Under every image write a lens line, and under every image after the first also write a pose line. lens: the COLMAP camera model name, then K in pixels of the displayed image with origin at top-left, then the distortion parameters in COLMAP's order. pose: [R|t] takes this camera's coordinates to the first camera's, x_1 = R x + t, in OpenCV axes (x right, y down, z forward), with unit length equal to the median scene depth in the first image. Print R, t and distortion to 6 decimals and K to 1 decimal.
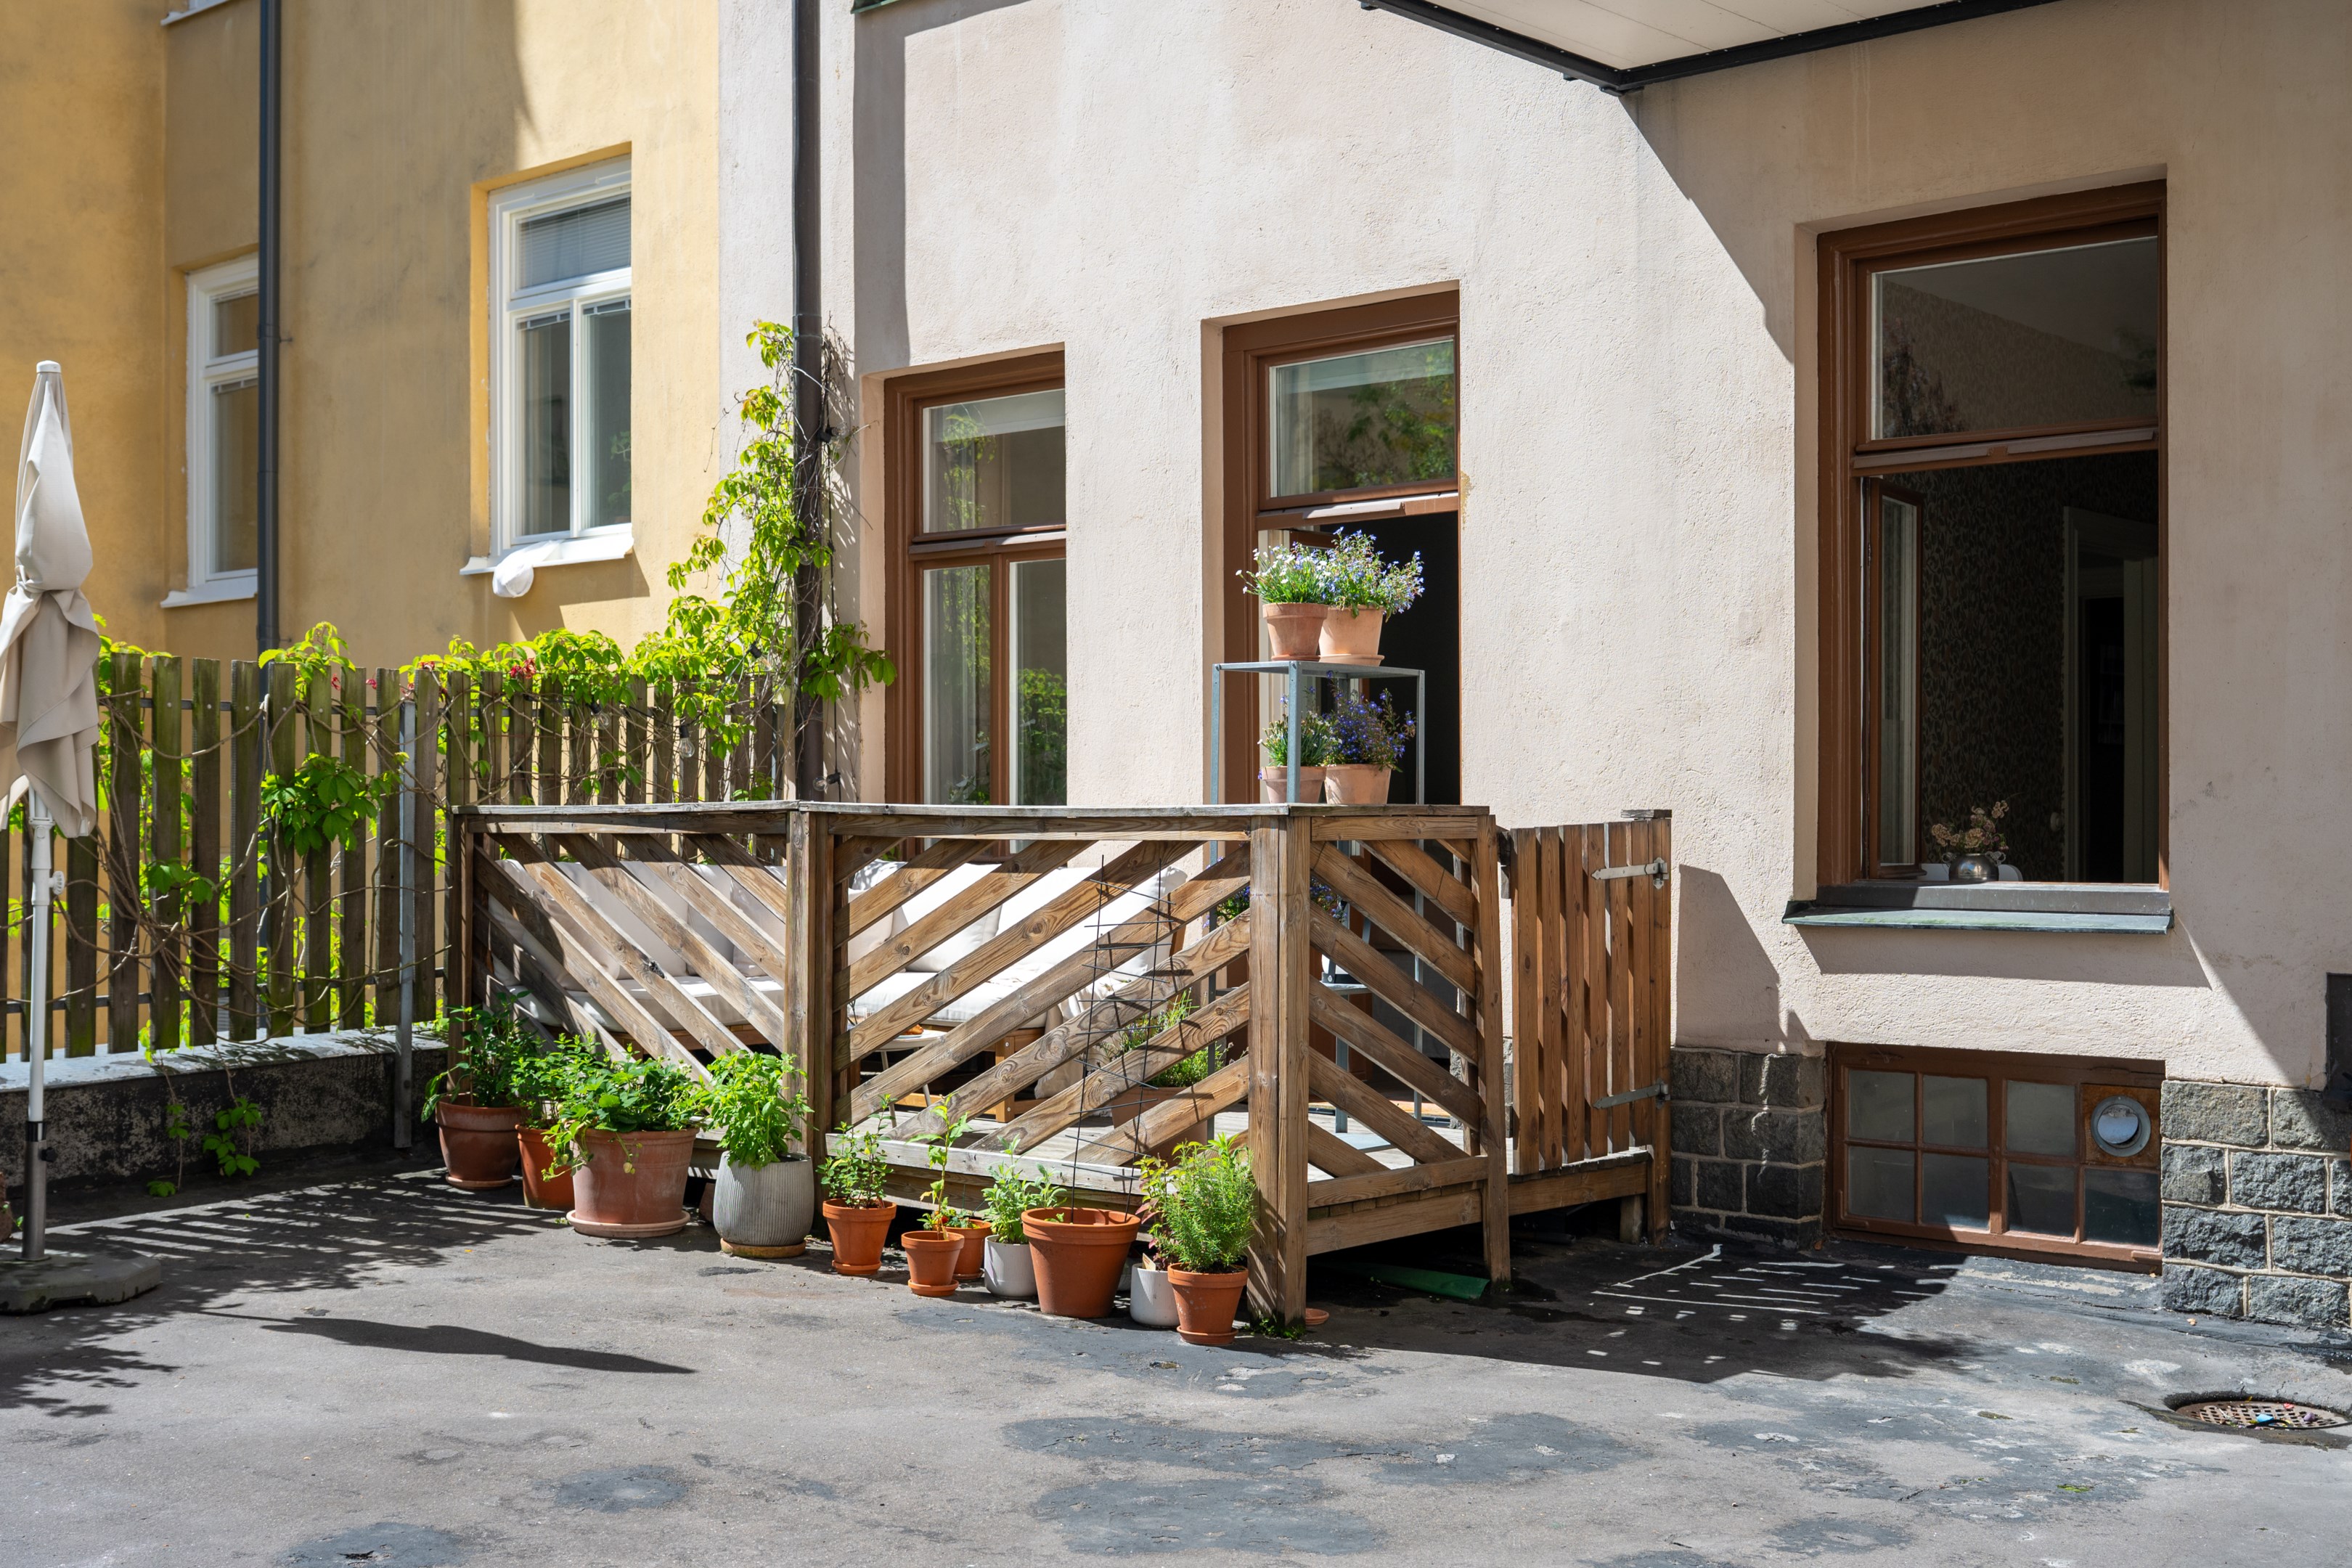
lens RADIAL K [[2643.3, 0, 1172.8], [0, 2643.3, 783.3], [0, 0, 1]] dist [0.006928, 0.000000]
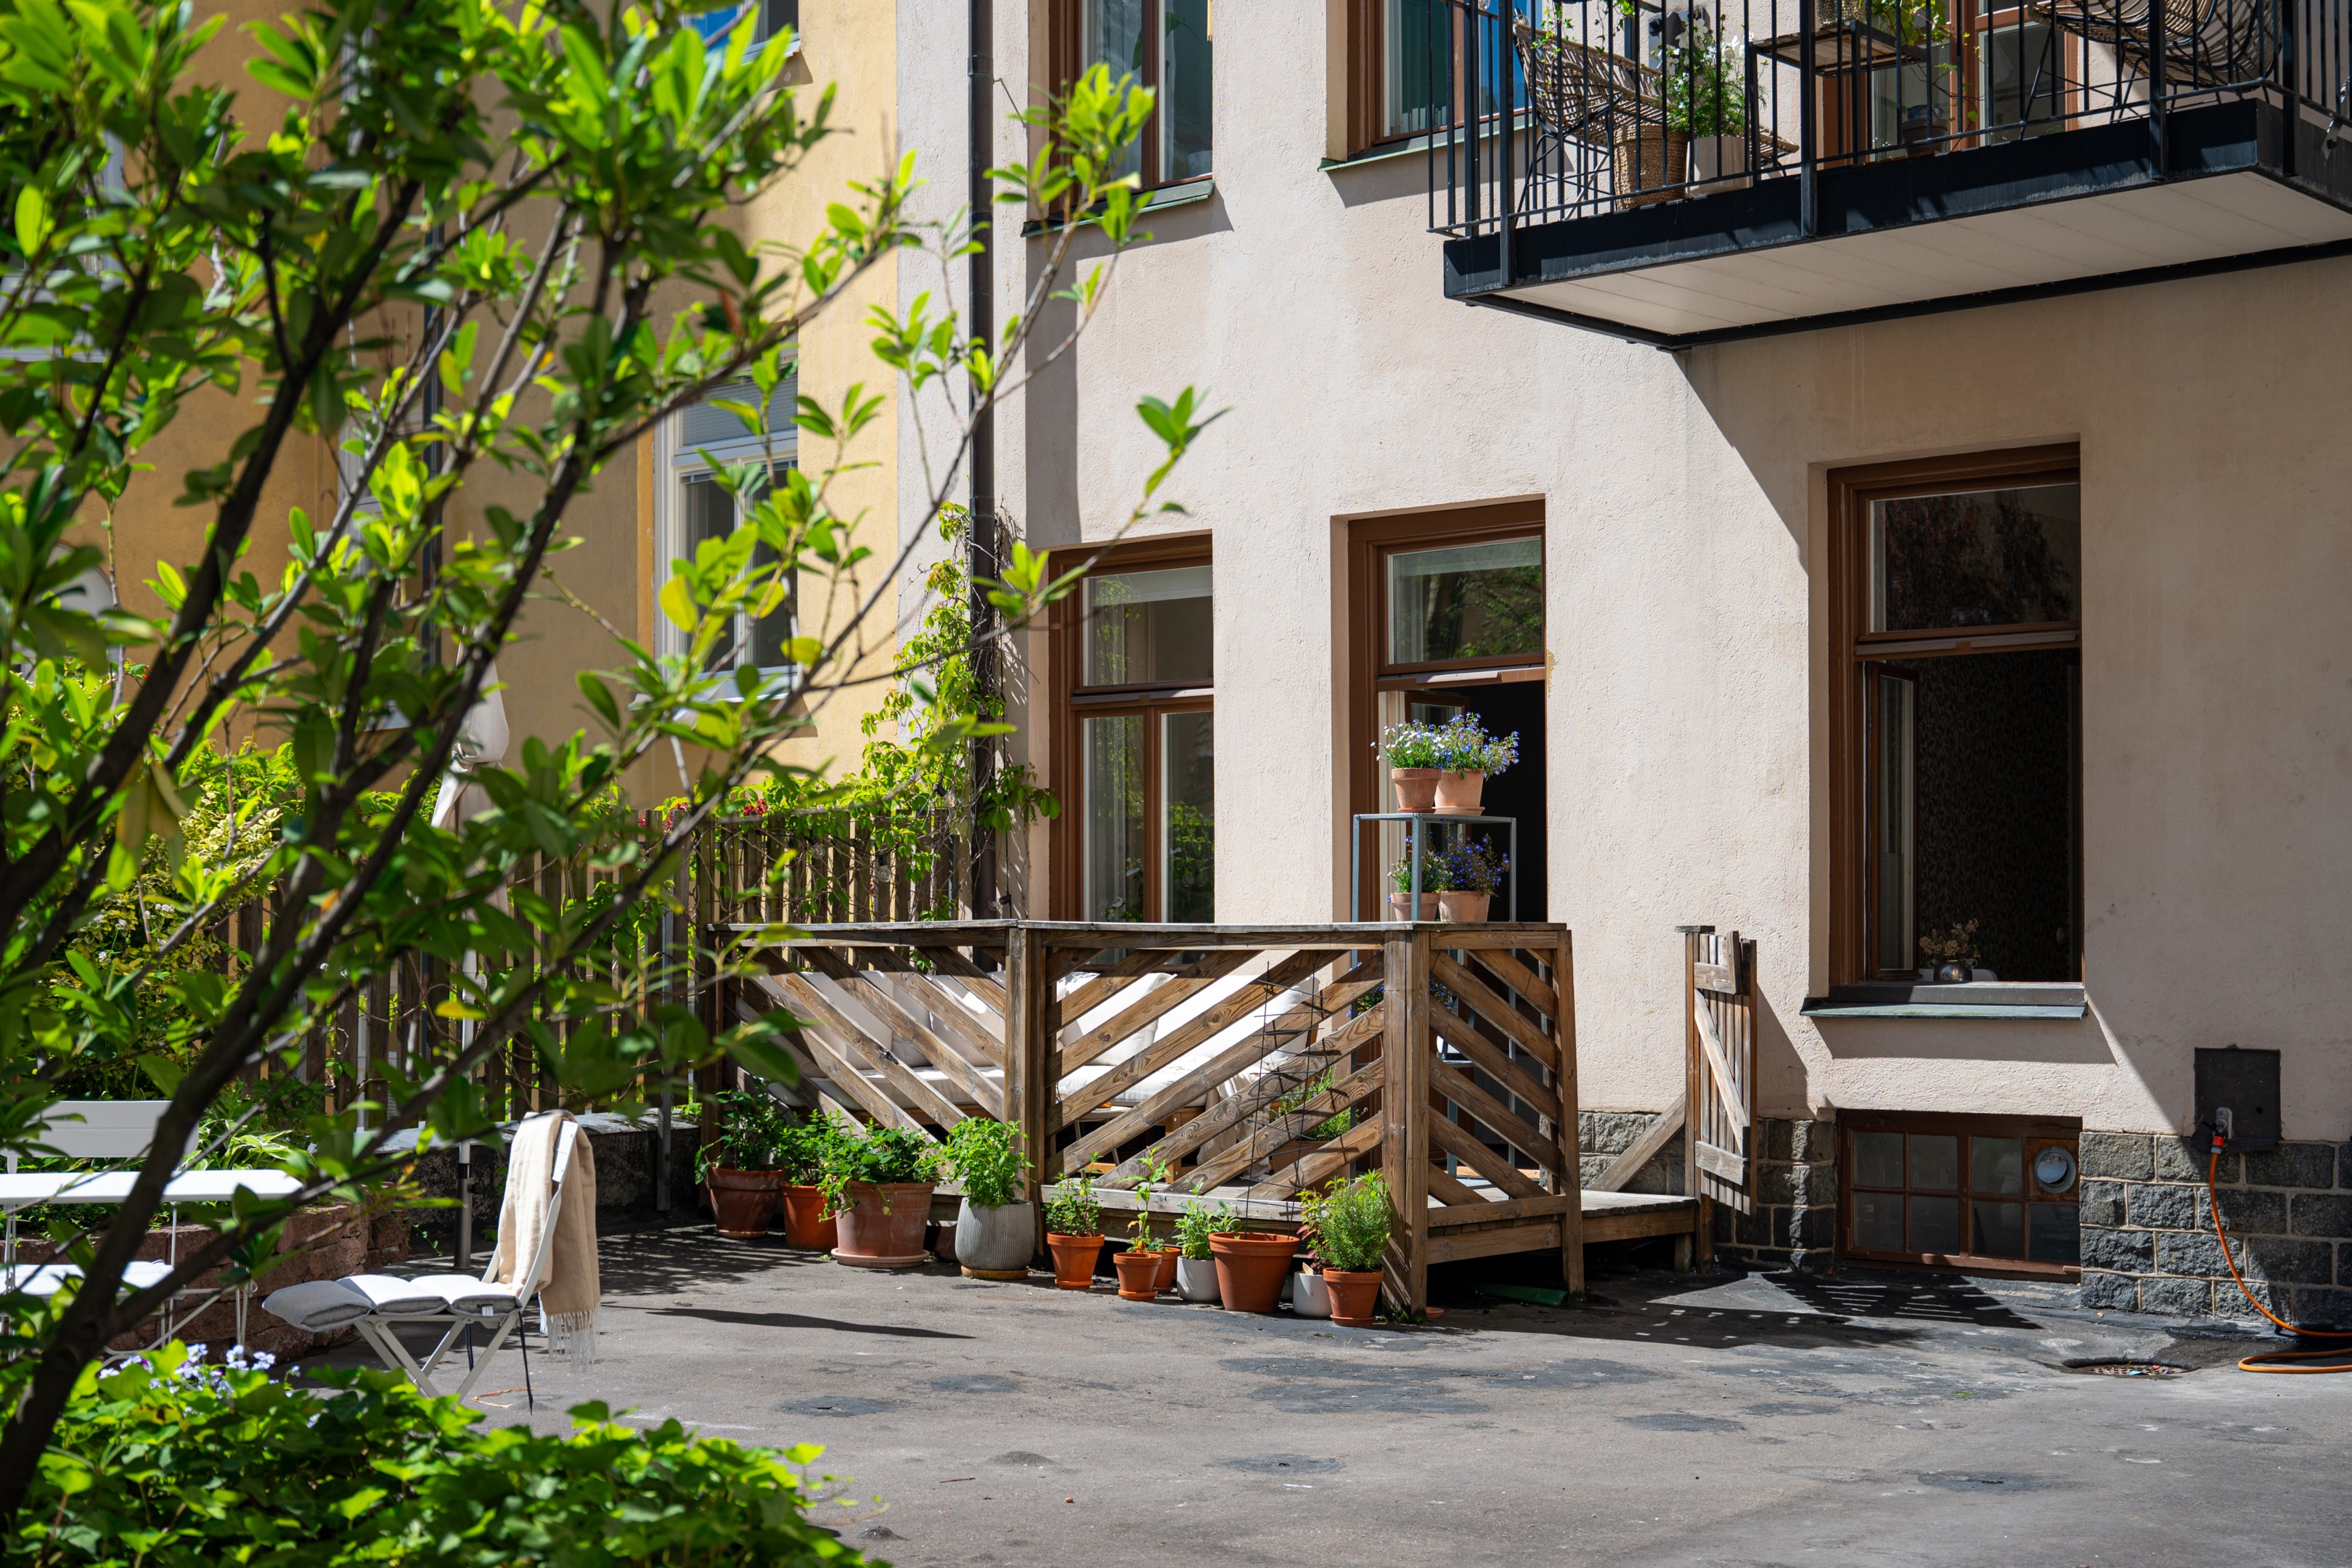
lens RADIAL K [[3171.1, 0, 1217.4], [0, 3171.1, 882.1], [0, 0, 1]] dist [-0.031766, 0.000000]
pose [[0.999991, -0.001671, -0.003777, -0.041951], [0.001655, 0.999989, -0.004296, -0.004667], [0.003784, 0.004289, 0.999984, -0.512282]]
